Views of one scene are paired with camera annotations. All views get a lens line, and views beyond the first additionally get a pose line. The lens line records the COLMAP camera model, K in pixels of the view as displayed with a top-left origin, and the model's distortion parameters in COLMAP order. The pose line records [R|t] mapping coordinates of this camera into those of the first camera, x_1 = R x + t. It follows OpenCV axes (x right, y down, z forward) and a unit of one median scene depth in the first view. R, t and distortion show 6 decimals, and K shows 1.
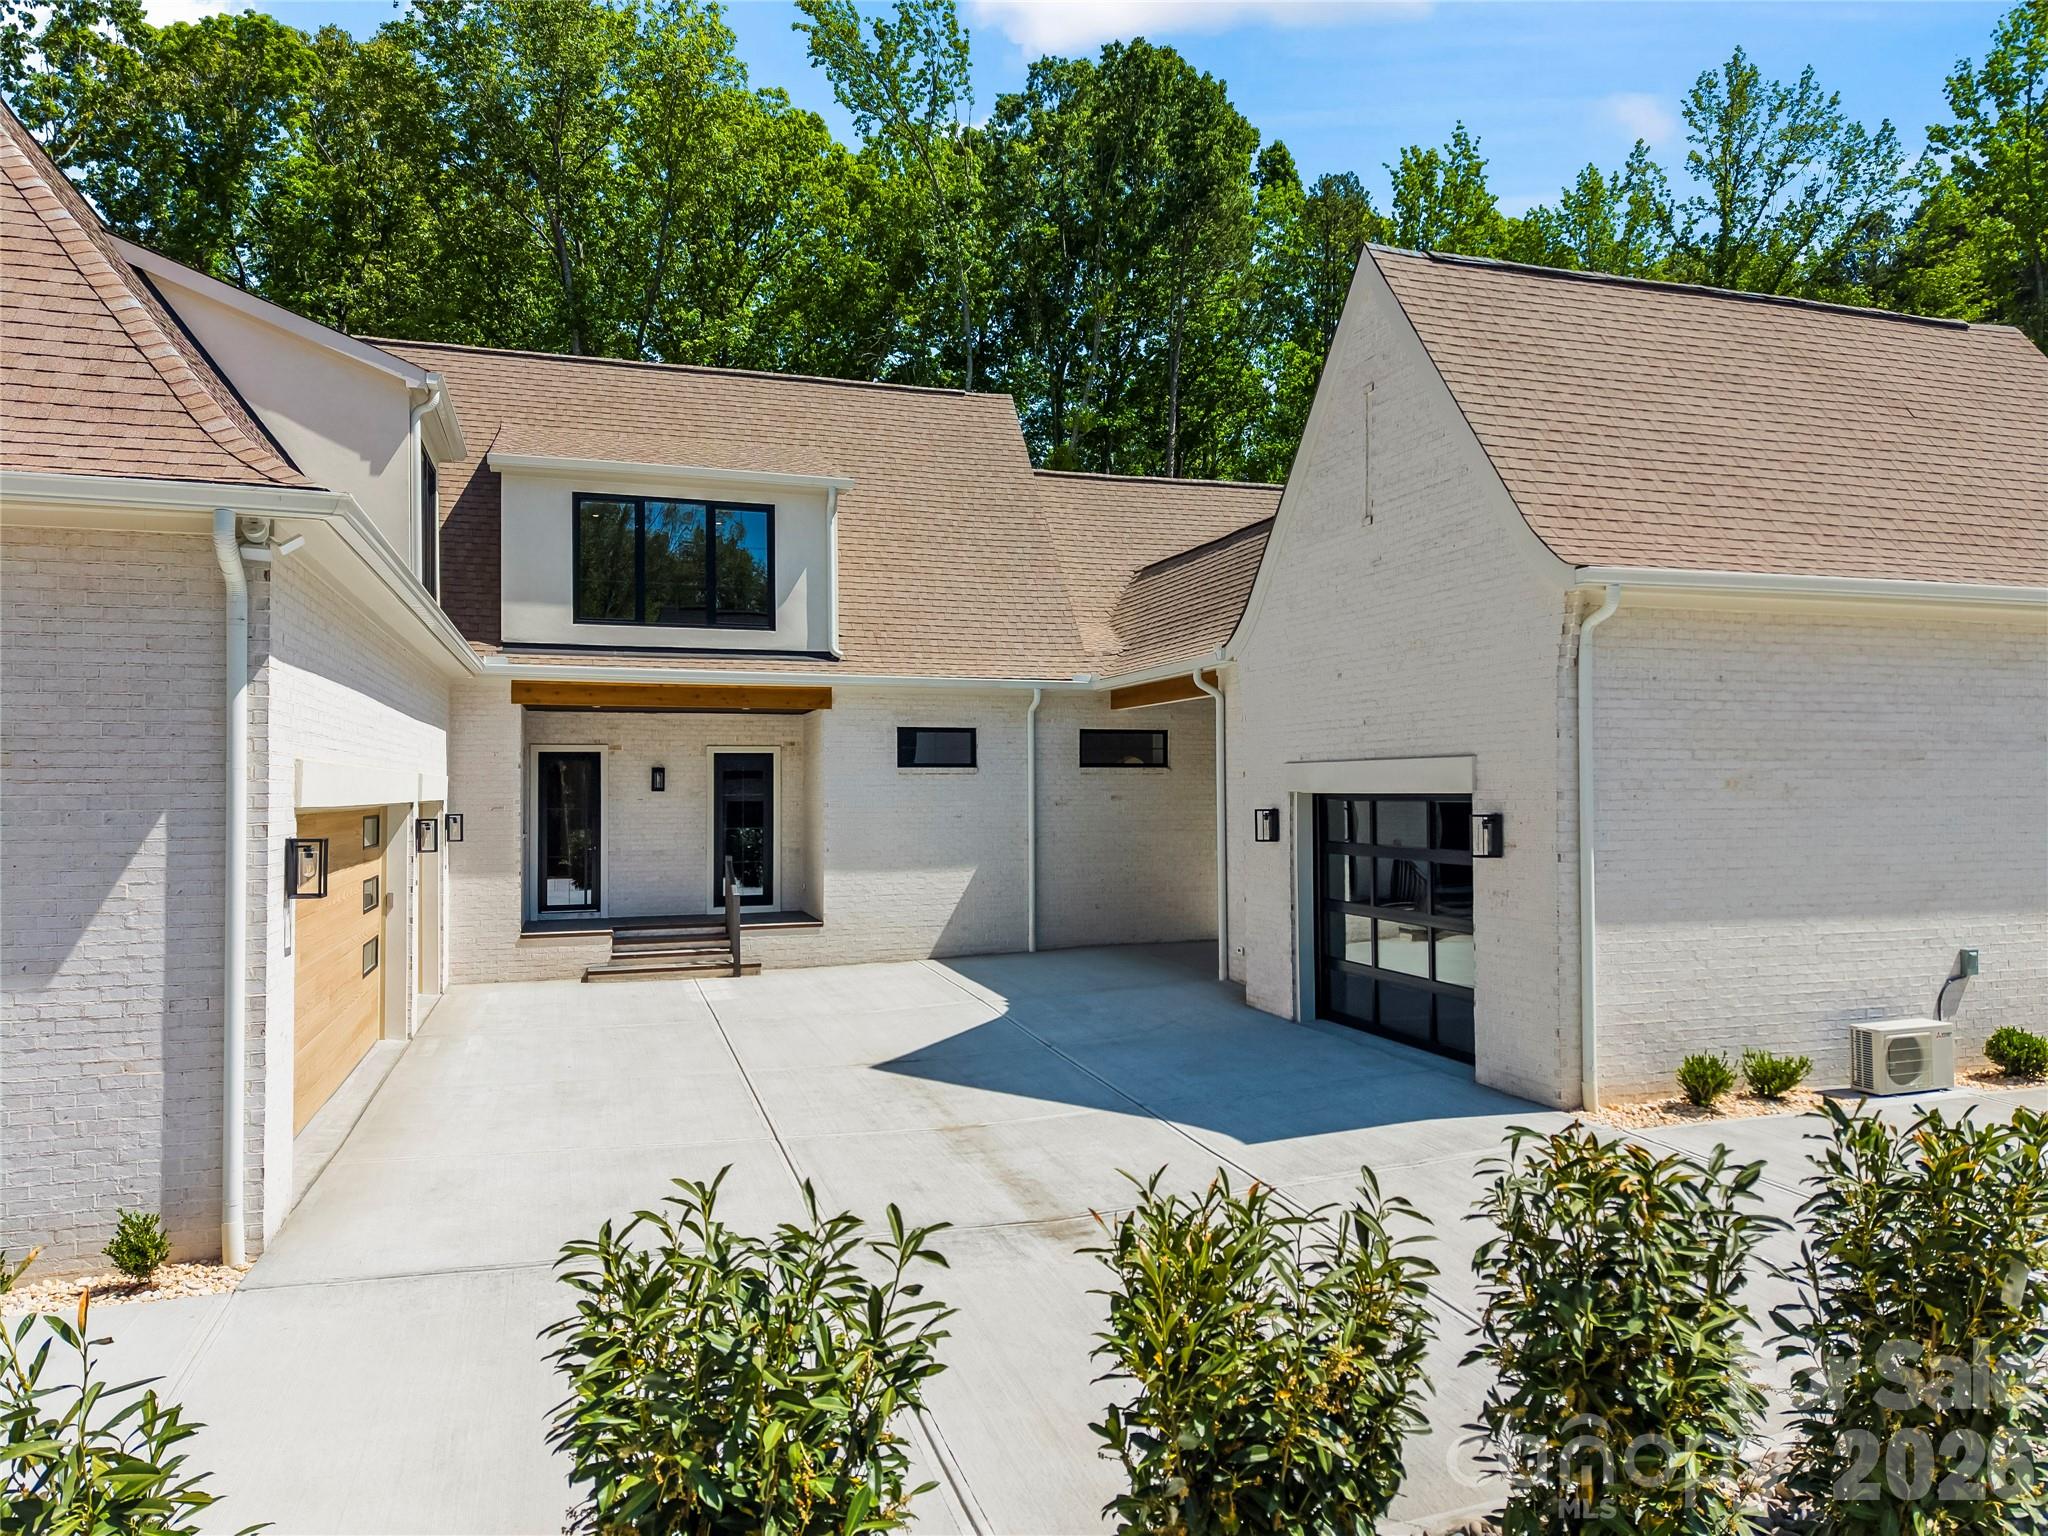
lens RADIAL K [[1370.4, 0, 1024.0], [0, 1370.4, 768.0], [0, 0, 1]] dist [0.023829, 0.000296]
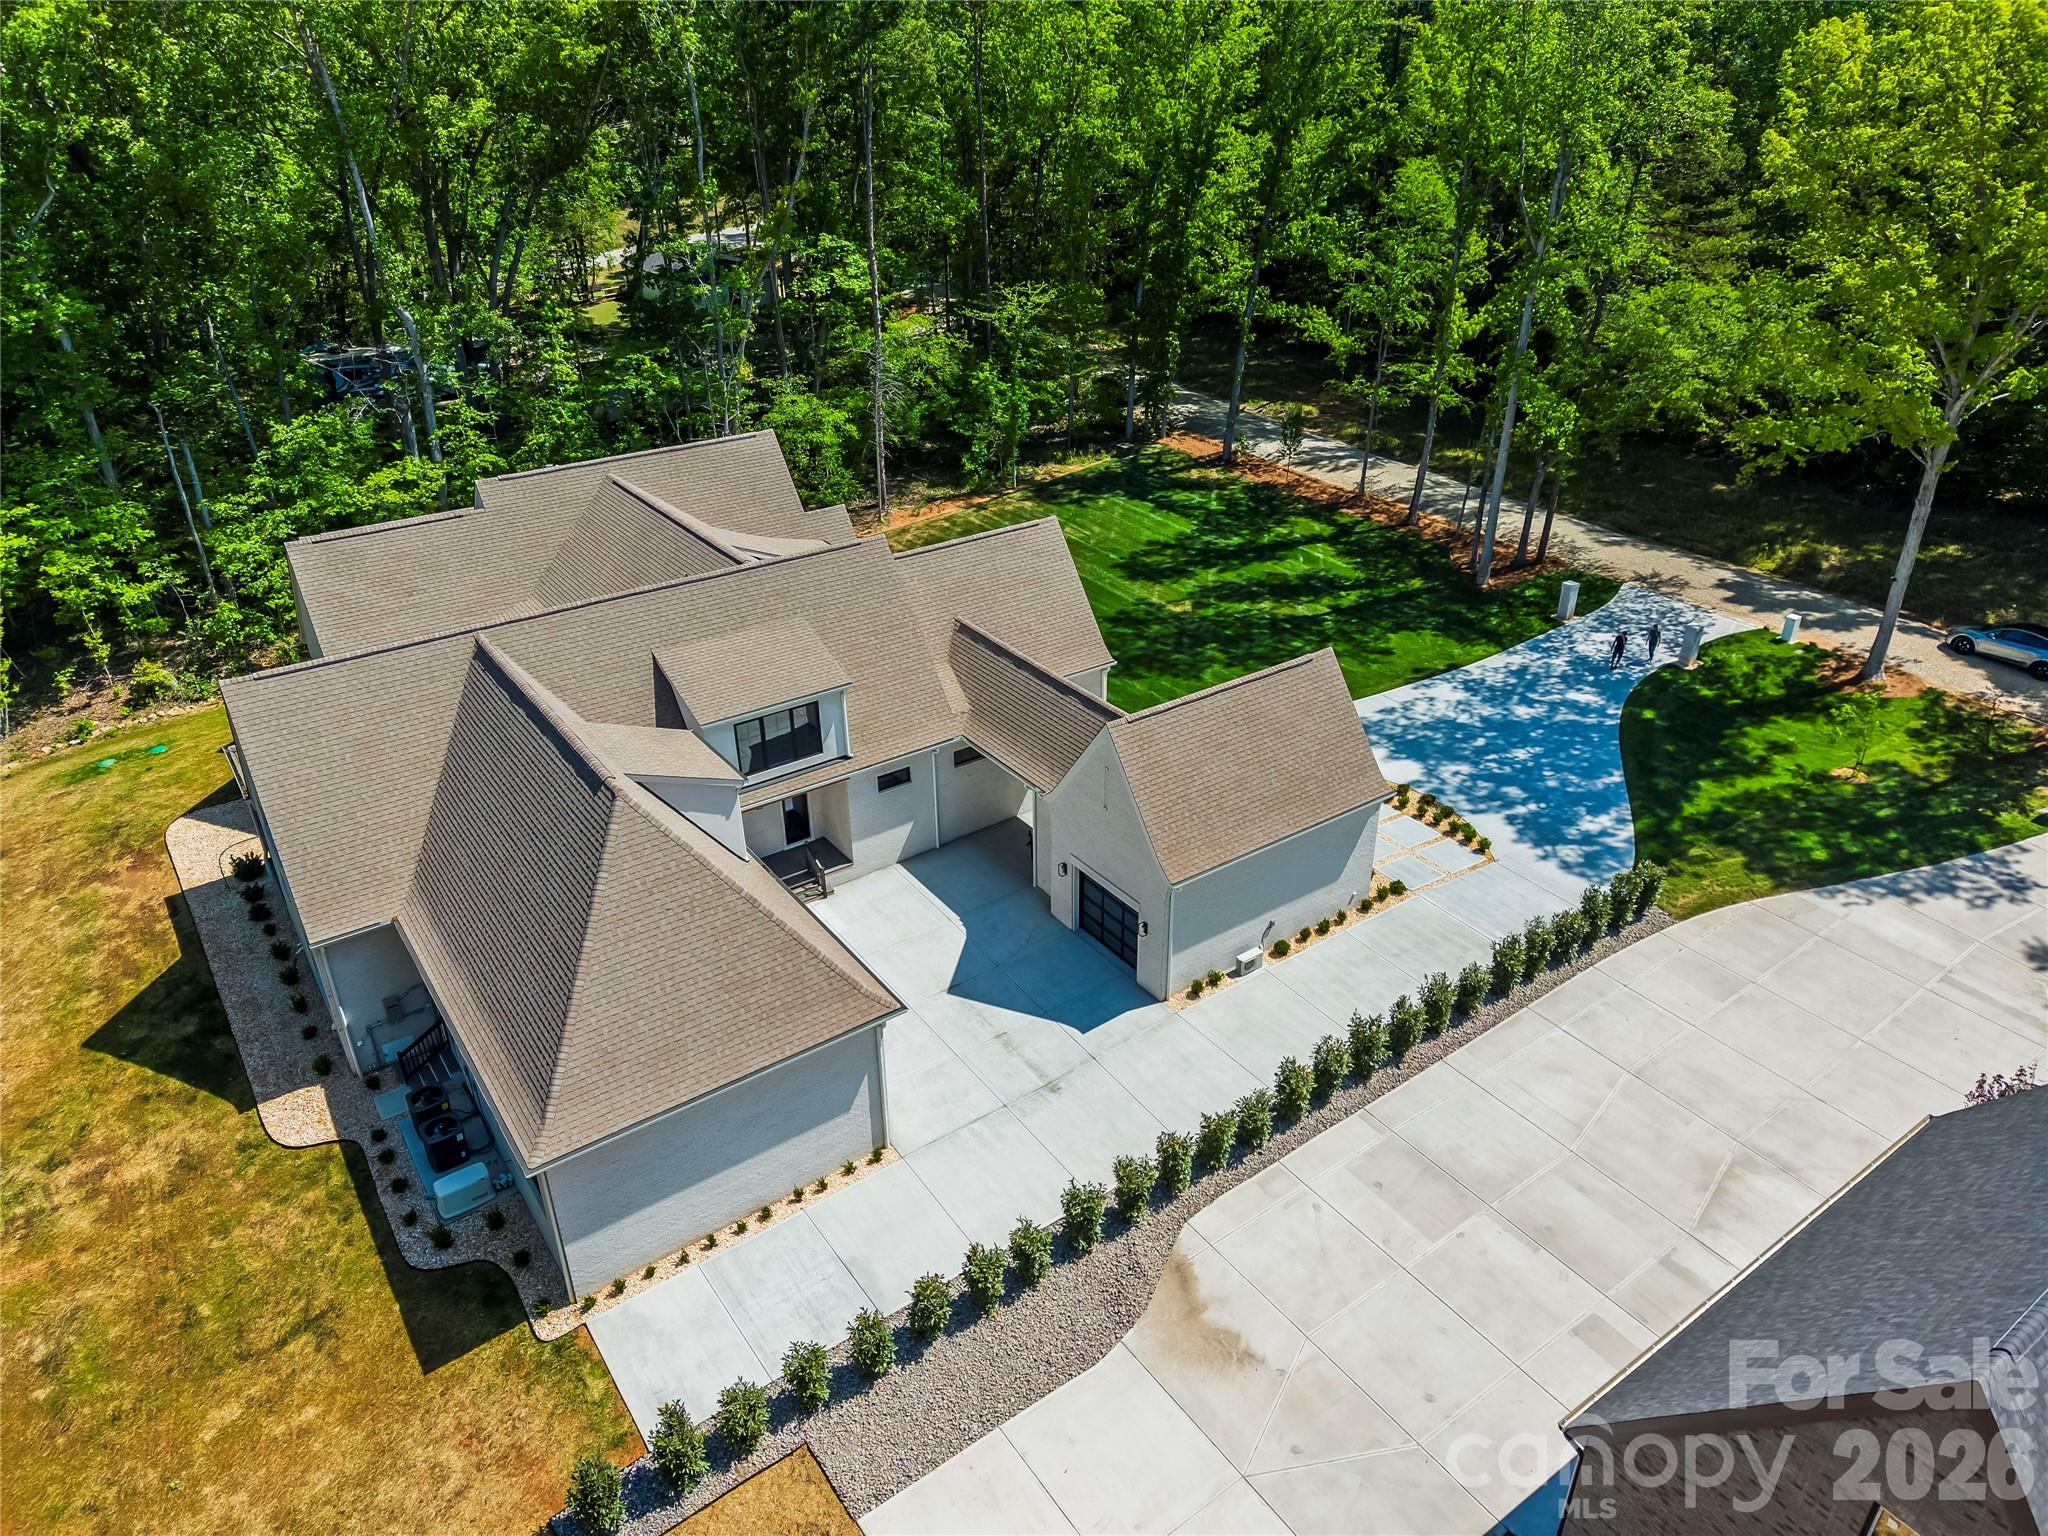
lens RADIAL K [[1370.4, 0, 1024.0], [0, 1370.4, 768.0], [0, 0, 1]] dist [0.023829, 0.000296]
pose [[0.957494, -0.146895, 0.248248, -0.414549], [0.010970, 0.878538, 0.477546, -1.096077], [-0.288245, -0.454524, 0.842807, -0.904860]]
